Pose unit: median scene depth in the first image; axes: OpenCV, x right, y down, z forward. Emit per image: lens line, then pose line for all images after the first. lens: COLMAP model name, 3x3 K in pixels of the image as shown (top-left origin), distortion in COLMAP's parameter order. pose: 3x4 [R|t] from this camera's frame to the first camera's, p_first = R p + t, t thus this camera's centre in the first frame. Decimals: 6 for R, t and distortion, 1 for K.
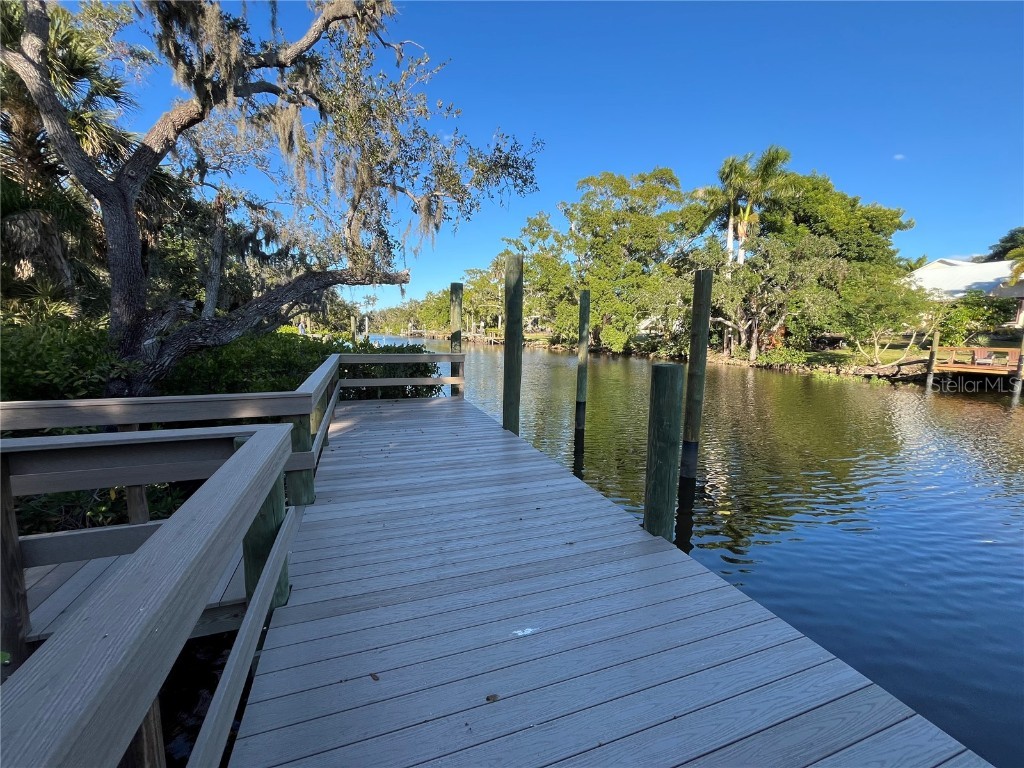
lens RADIAL K [[411.5, 0, 511.0], [0, 411.5, 384.1], [0, 0, 1]] dist [-0.001473, -0.000655]
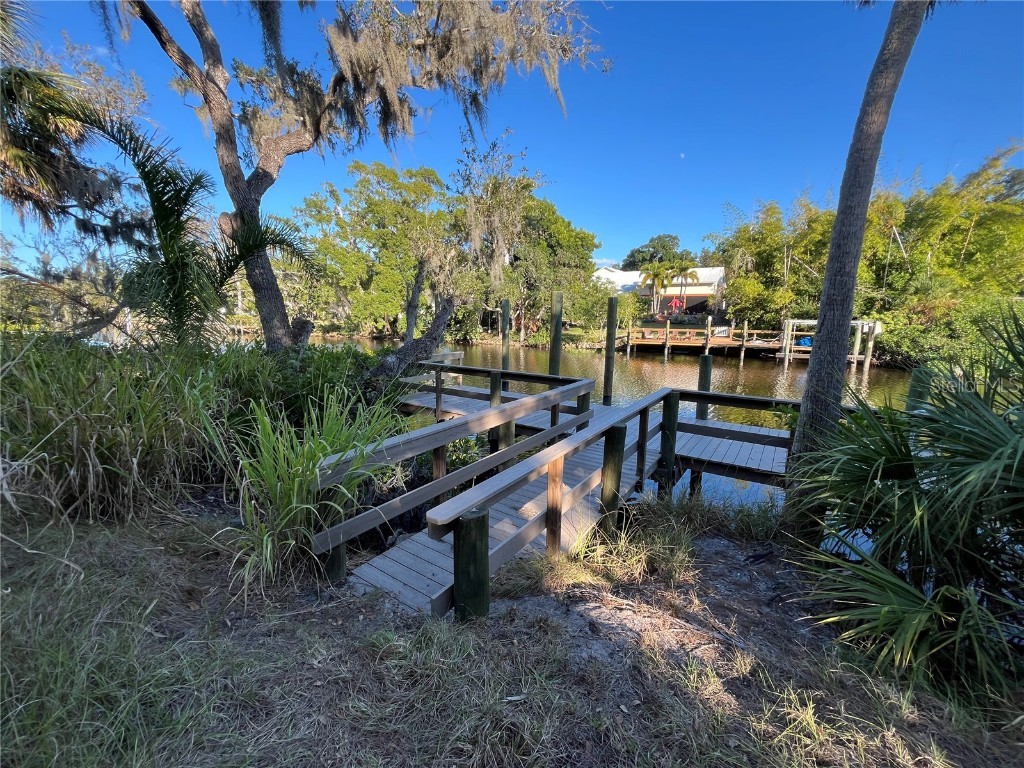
lens RADIAL K [[411.5, 0, 508.1], [0, 411.5, 385.9], [0, 0, 1]] dist [-0.001473, -0.000655]
pose [[0.820627, -0.103600, 0.561996, -0.186380], [0.078511, 0.994544, 0.068694, -0.010520], [-0.566046, -0.012250, 0.824283, -0.042397]]
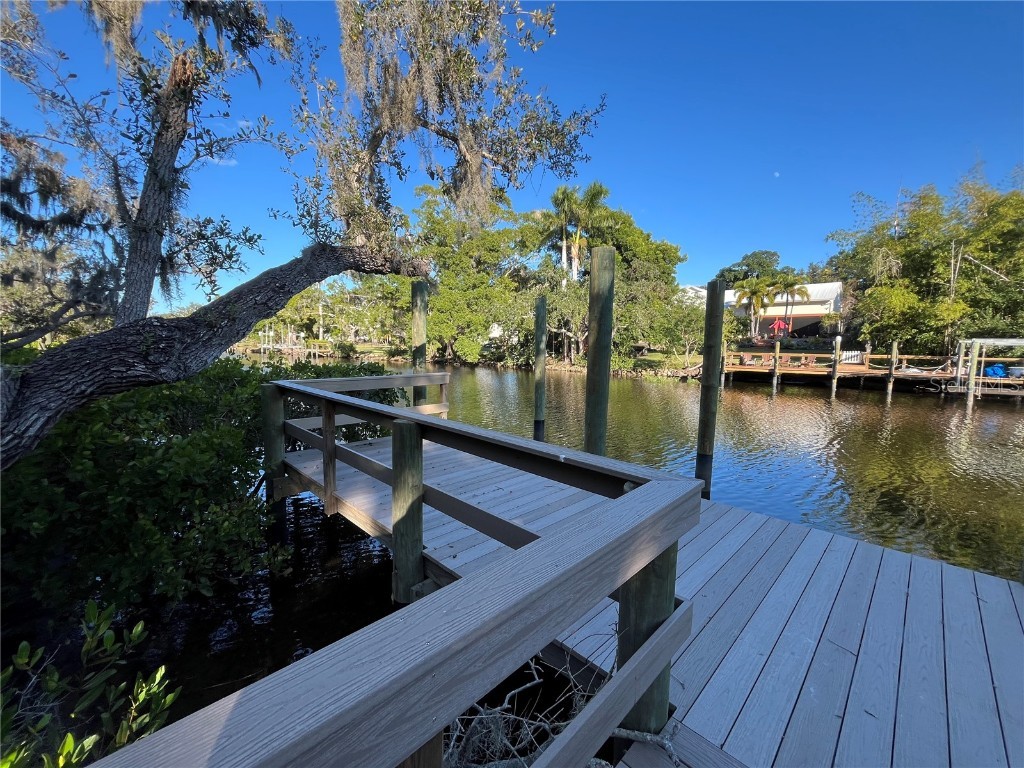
lens RADIAL K [[411.5, 0, 511.2], [0, 411.5, 385.5], [0, 0, 1]] dist [-0.001473, -0.000655]
pose [[0.908423, -0.048869, 0.415187, -0.081201], [0.058244, 0.998253, -0.009937, -0.008893], [-0.413976, 0.033209, 0.909682, 0.061828]]
